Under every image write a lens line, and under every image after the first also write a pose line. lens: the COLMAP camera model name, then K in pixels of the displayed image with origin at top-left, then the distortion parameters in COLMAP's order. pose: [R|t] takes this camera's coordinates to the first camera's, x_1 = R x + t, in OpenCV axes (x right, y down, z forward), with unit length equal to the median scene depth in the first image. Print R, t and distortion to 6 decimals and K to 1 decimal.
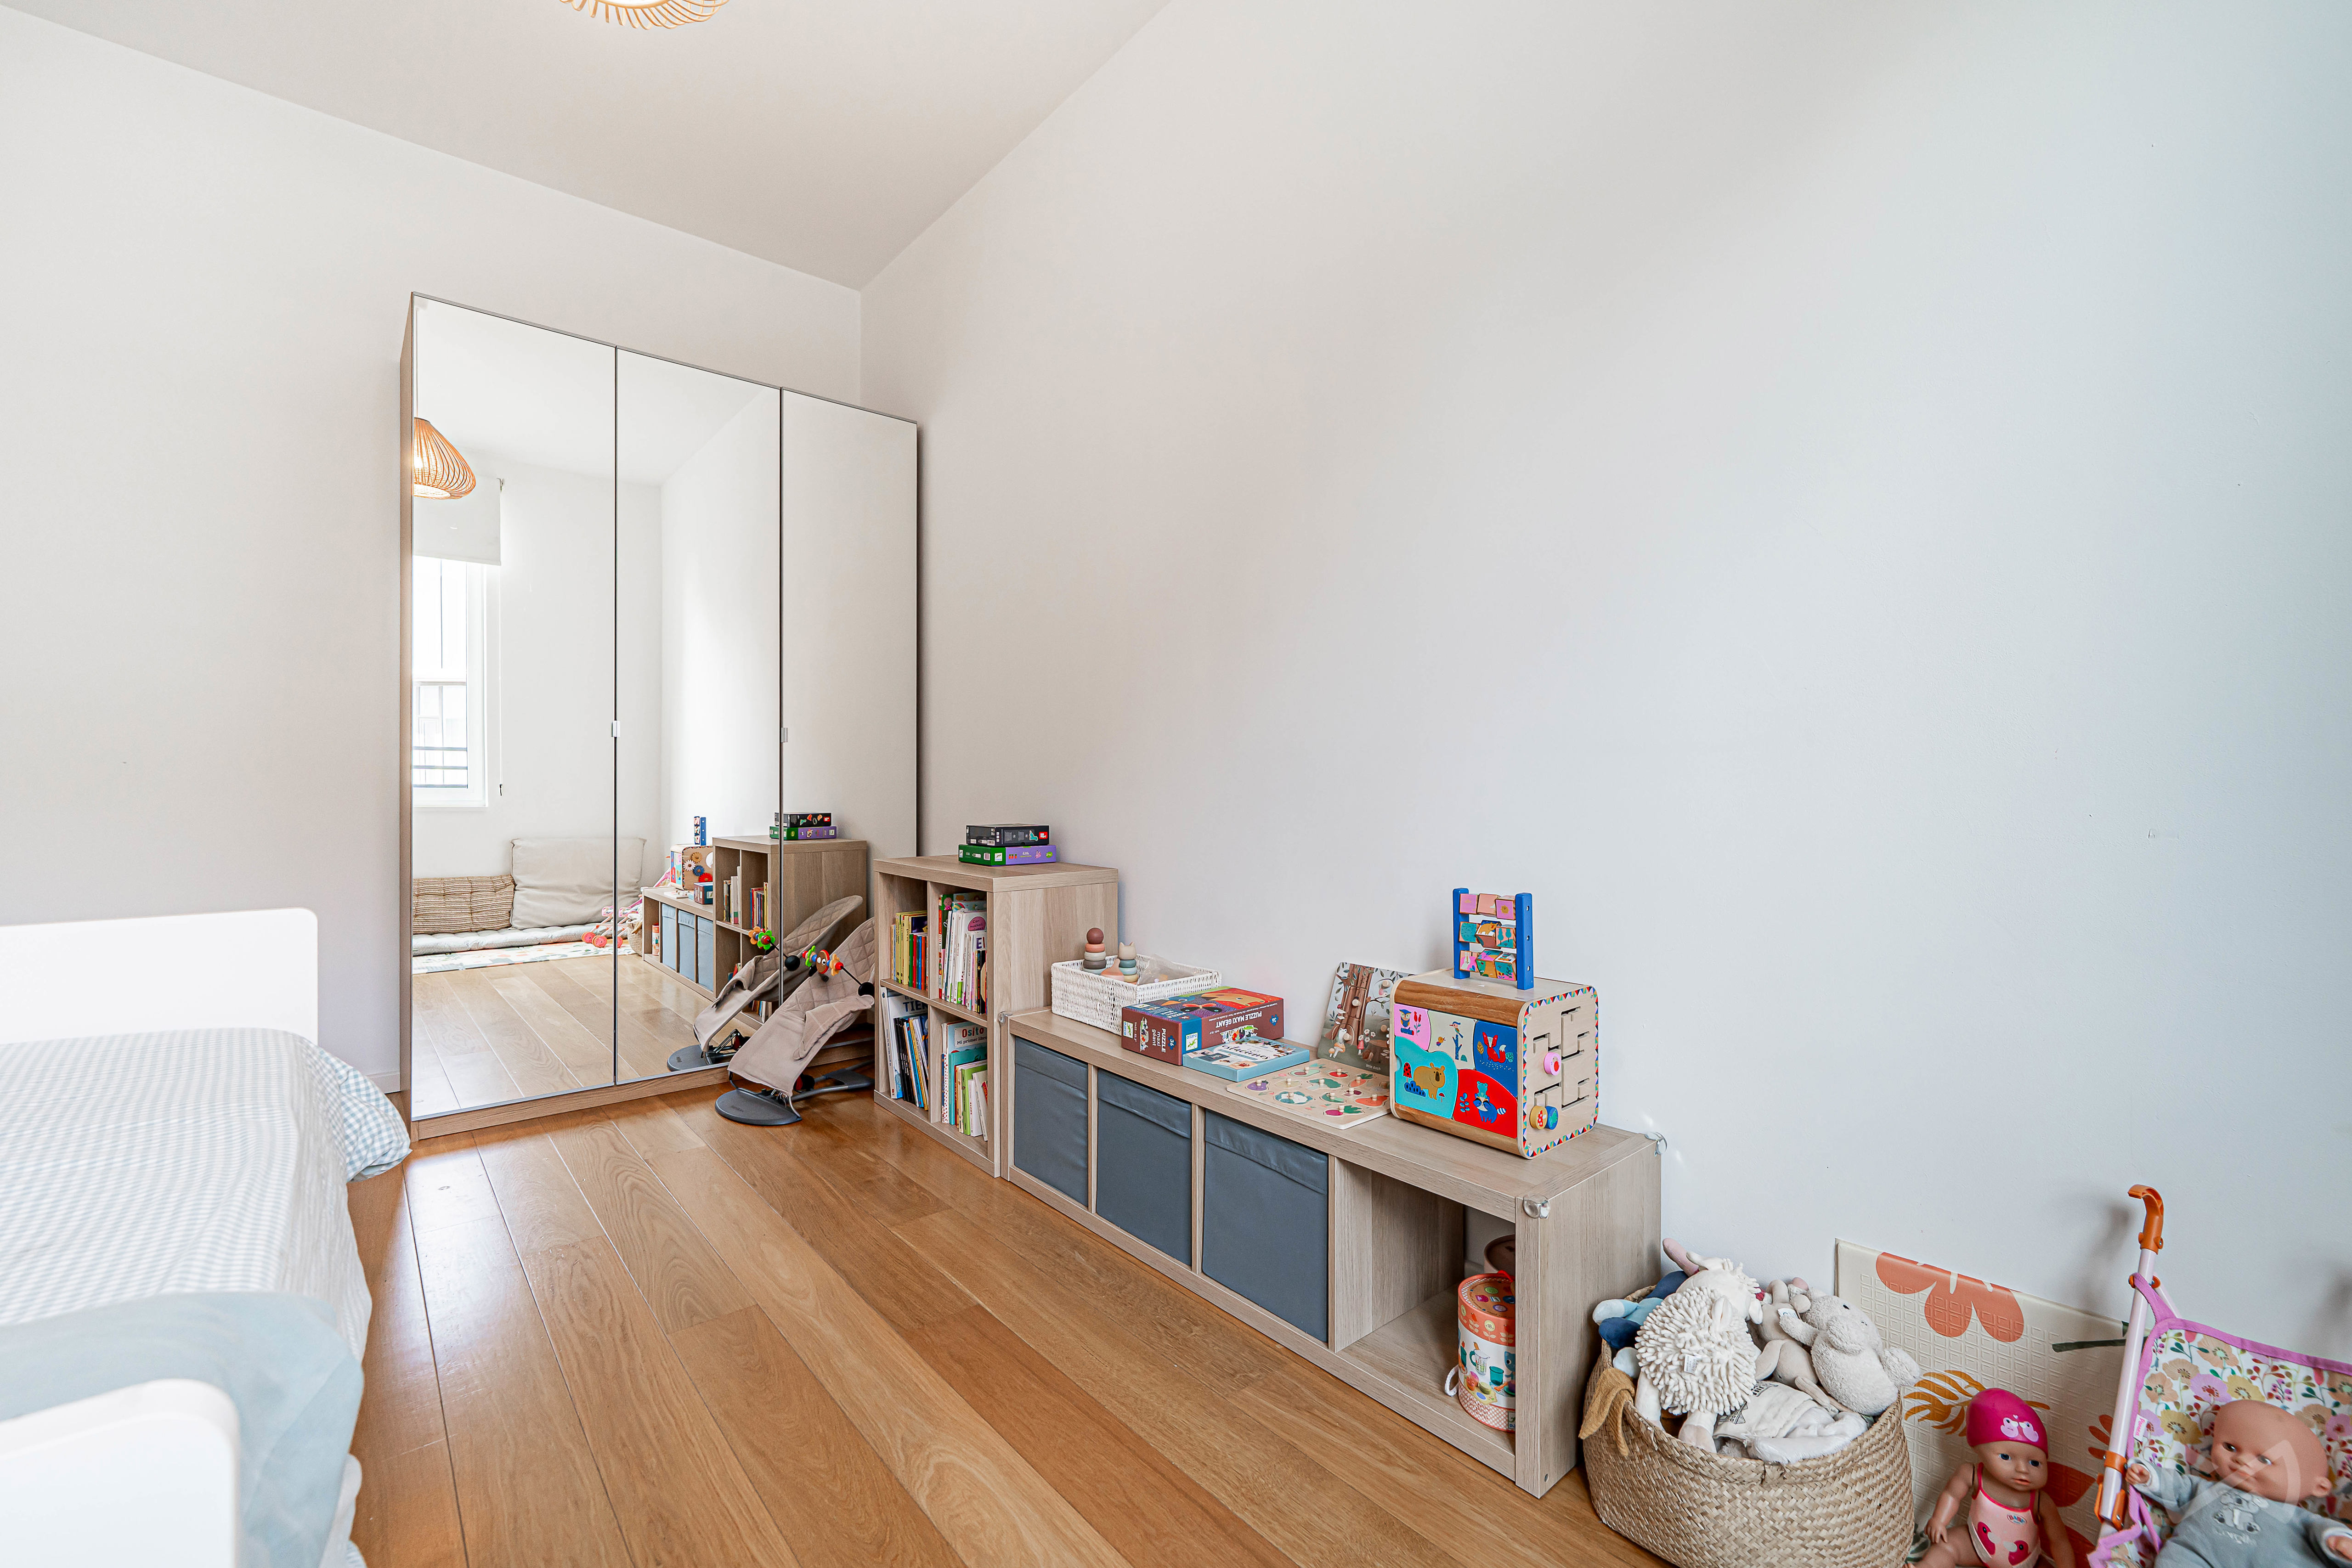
lens RADIAL K [[974.5, 0, 1176.0], [0, 974.5, 784.0], [0, 0, 1]] dist [0.000055, 0.000004]
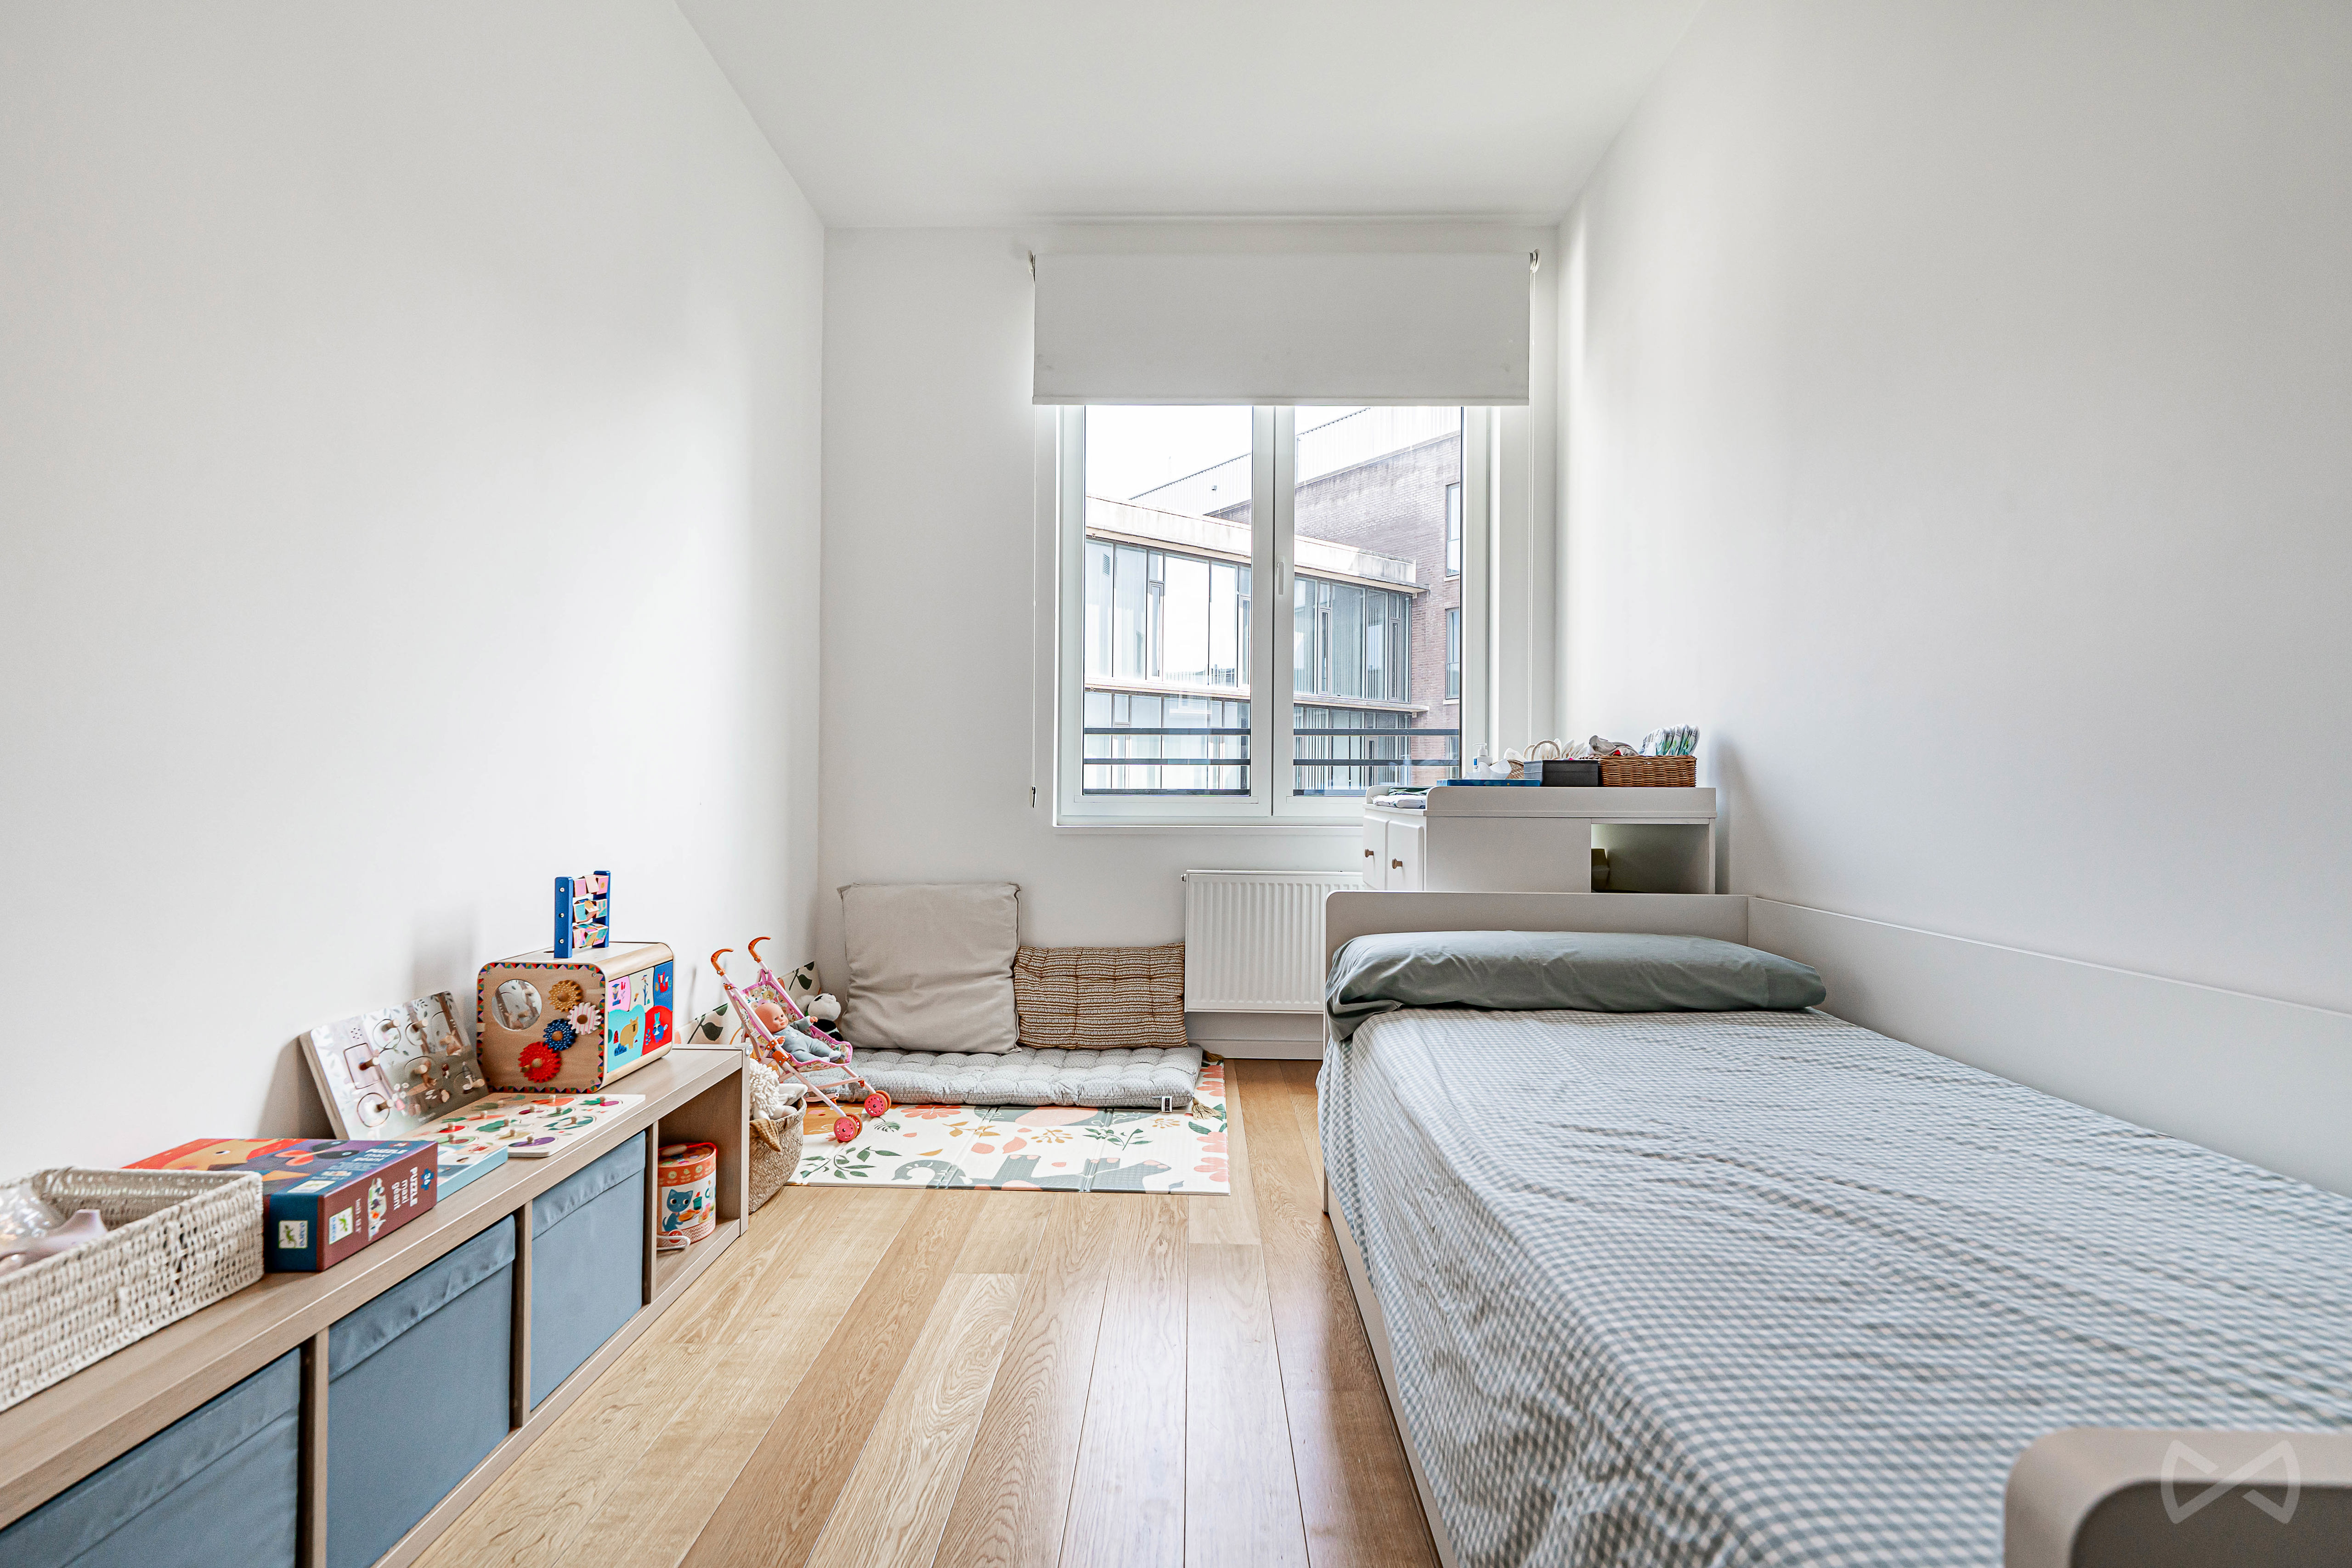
lens RADIAL K [[974.6, 0, 1176.0], [0, 974.6, 784.0], [0, 0, 1]] dist [0.000055, 0.000004]
pose [[-0.749113, -0.004535, 0.662427, -0.993194], [-0.006377, 0.999980, -0.000365, -0.001705], [-0.662411, -0.004497, -0.749127, 1.420578]]
